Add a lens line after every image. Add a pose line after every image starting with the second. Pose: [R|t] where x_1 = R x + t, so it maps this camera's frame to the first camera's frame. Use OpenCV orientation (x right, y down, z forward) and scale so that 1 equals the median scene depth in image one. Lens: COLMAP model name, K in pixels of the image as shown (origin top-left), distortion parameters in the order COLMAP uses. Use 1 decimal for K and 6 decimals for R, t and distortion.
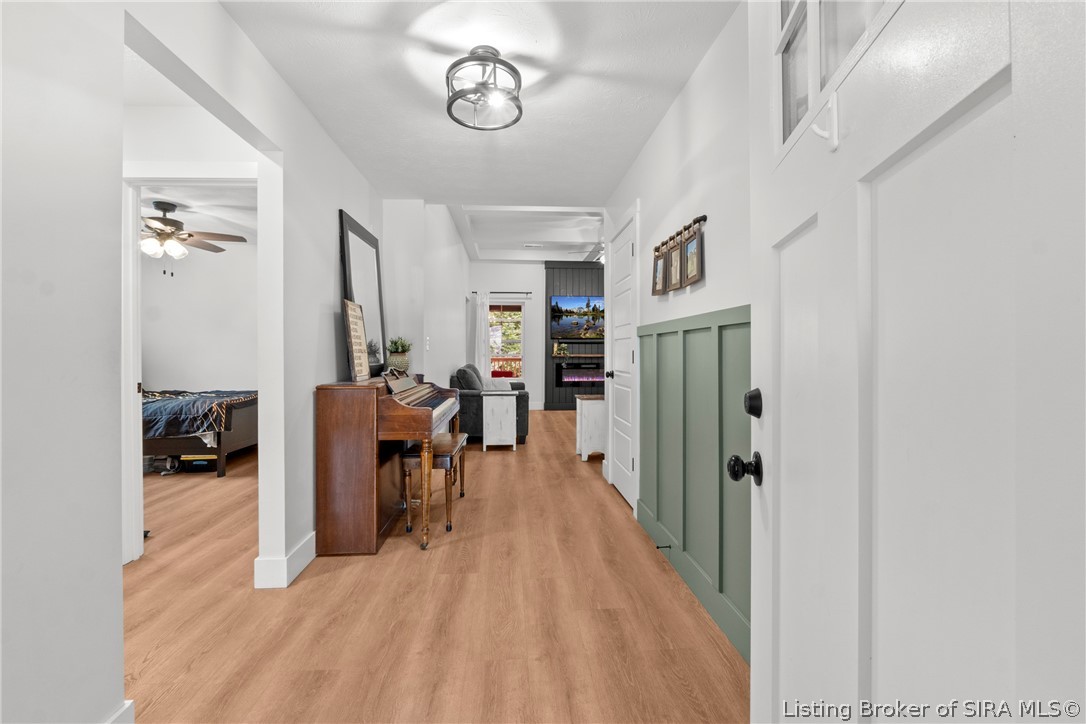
lens RADIAL K [[467.2, 0, 540.9], [0, 467.2, 350.4], [0, 0, 1]] dist [-0.007204, 0.000228]
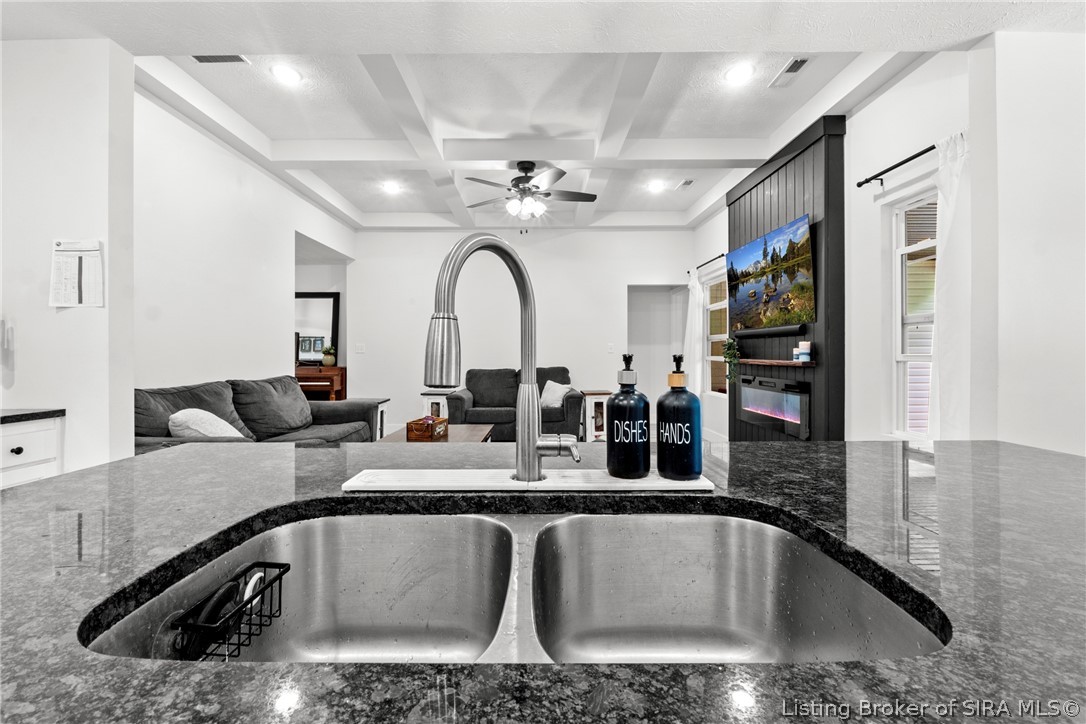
lens RADIAL K [[467.2, 0, 533.9], [0, 467.2, 349.8], [0, 0, 1]] dist [-0.007204, 0.000228]
pose [[-0.073329, 0.002120, -0.997306, 0.545446], [0.006856, 0.999975, 0.001622, -0.003076], [0.997284, -0.006719, -0.073342, 0.781930]]
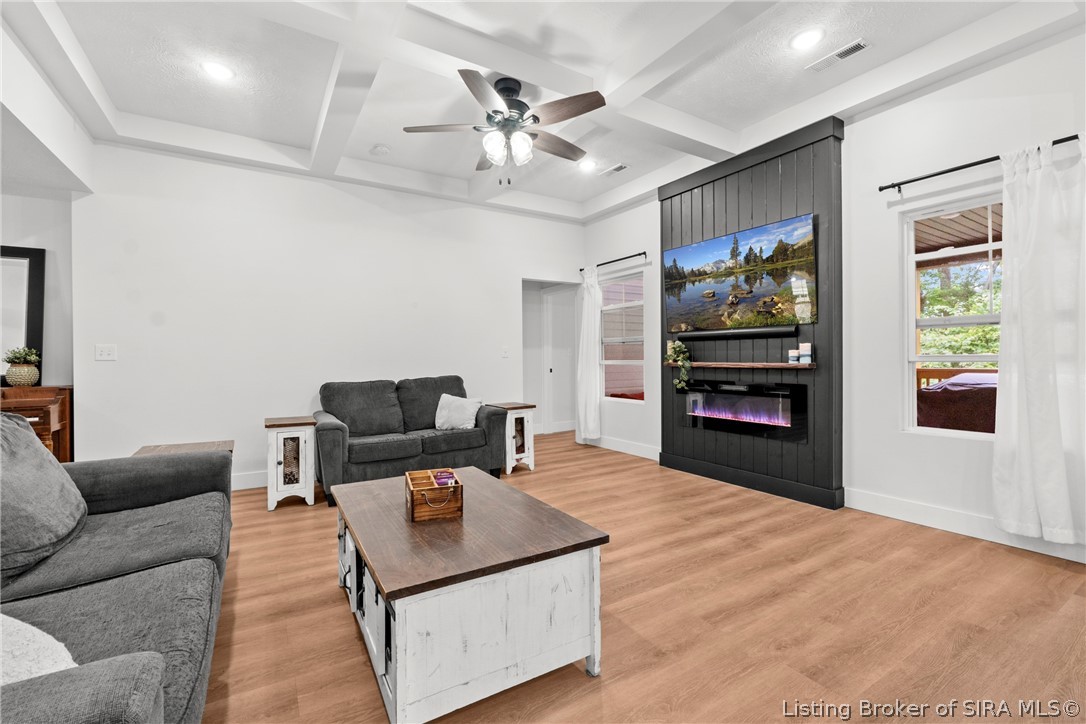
lens RADIAL K [[467.2, 0, 547.9], [0, 467.2, 359.0], [0, 0, 1]] dist [-0.007204, 0.000228]
pose [[0.464856, 0.007702, -0.885353, 0.389865], [0.009128, 0.999867, 0.013491, -0.002256], [0.885339, -0.014353, 0.464724, 0.622188]]
